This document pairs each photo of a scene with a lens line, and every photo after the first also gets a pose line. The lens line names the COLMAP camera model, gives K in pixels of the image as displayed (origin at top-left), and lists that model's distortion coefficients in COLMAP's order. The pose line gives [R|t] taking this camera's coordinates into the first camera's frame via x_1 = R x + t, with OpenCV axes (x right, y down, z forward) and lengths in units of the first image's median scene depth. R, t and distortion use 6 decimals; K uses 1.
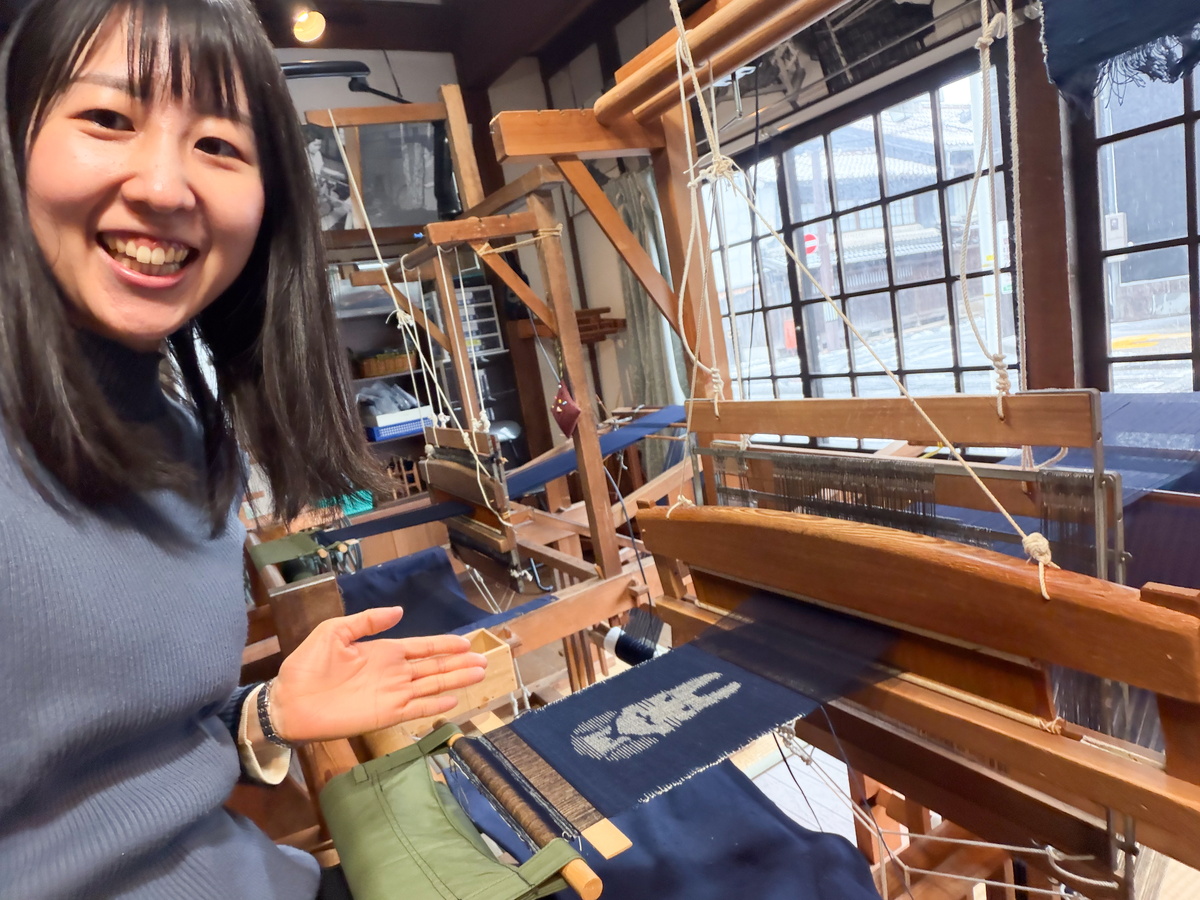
lens RADIAL K [[709.1, 0, 599.2], [0, 709.1, 454.0], [0, 0, 1]] dist [-0.018846, -0.003850]
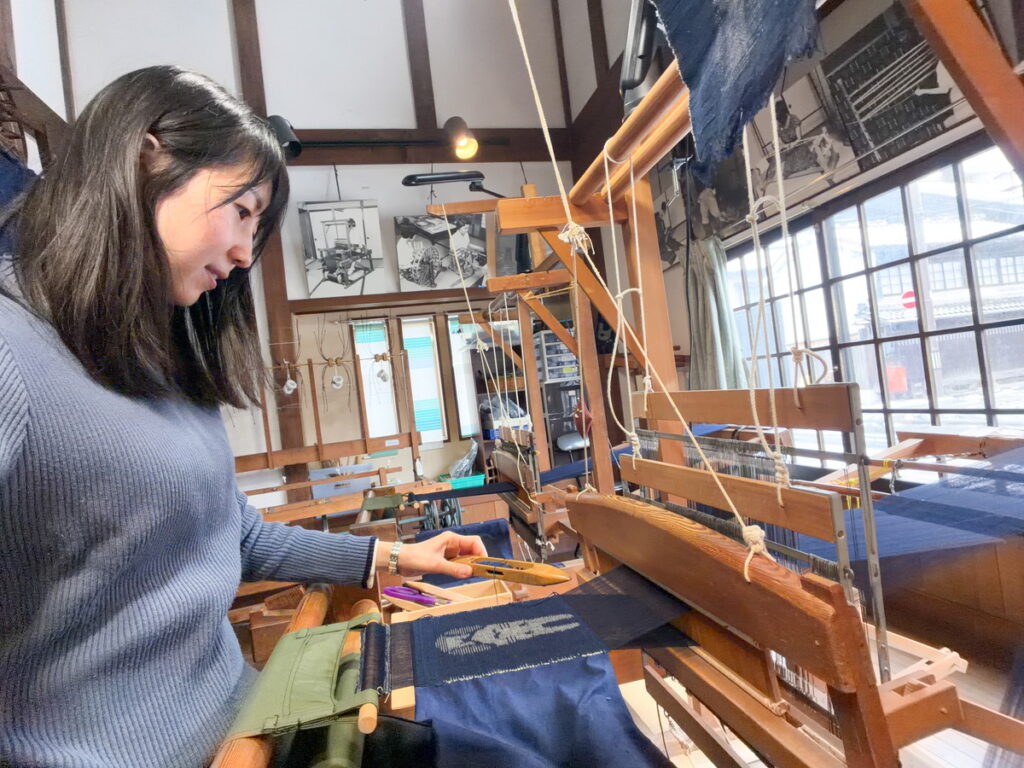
lens RADIAL K [[564.9, 0, 511.8], [0, 564.9, 388.1], [0, 0, 1]] dist [-0.024206, -0.004939]
pose [[0.944254, 0.053793, -0.324795, 0.099661], [-0.095762, 0.988781, -0.114641, 0.009740], [0.314984, 0.139354, 0.938811, -0.008468]]
